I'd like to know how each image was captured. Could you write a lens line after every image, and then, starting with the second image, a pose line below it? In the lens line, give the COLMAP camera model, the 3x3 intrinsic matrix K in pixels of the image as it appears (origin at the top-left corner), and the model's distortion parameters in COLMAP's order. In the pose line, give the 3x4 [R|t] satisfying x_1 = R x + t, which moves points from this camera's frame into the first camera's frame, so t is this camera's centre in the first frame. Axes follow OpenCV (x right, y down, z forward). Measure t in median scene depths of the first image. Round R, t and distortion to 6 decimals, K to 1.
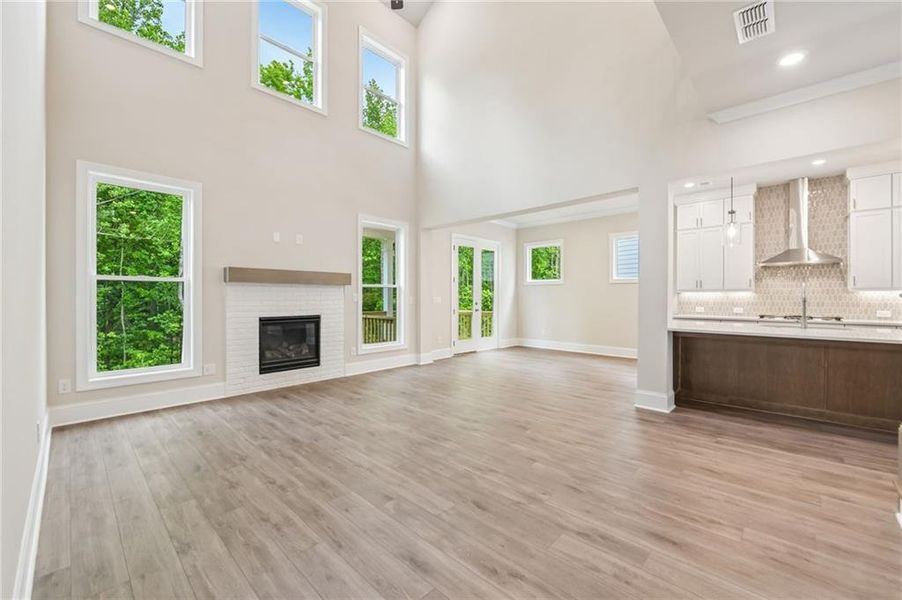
lens RADIAL K [[368.0, 0, 449.8], [0, 368.0, 299.7], [0, 0, 1]] dist [-0.001452, -0.000158]
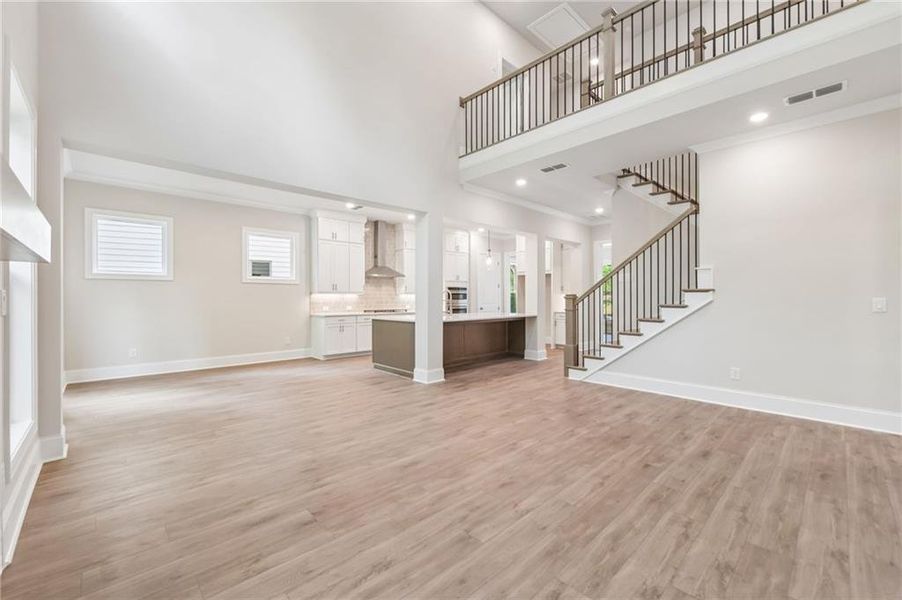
lens RADIAL K [[361.5, 0, 452.3], [0, 361.5, 297.8], [0, 0, 1]] dist [-0.002445, -0.000378]
pose [[0.059072, -0.002292, 0.998251, -1.255908], [0.009499, 0.999953, 0.001734, -0.015609], [-0.998209, 0.009380, 0.059091, 1.419996]]
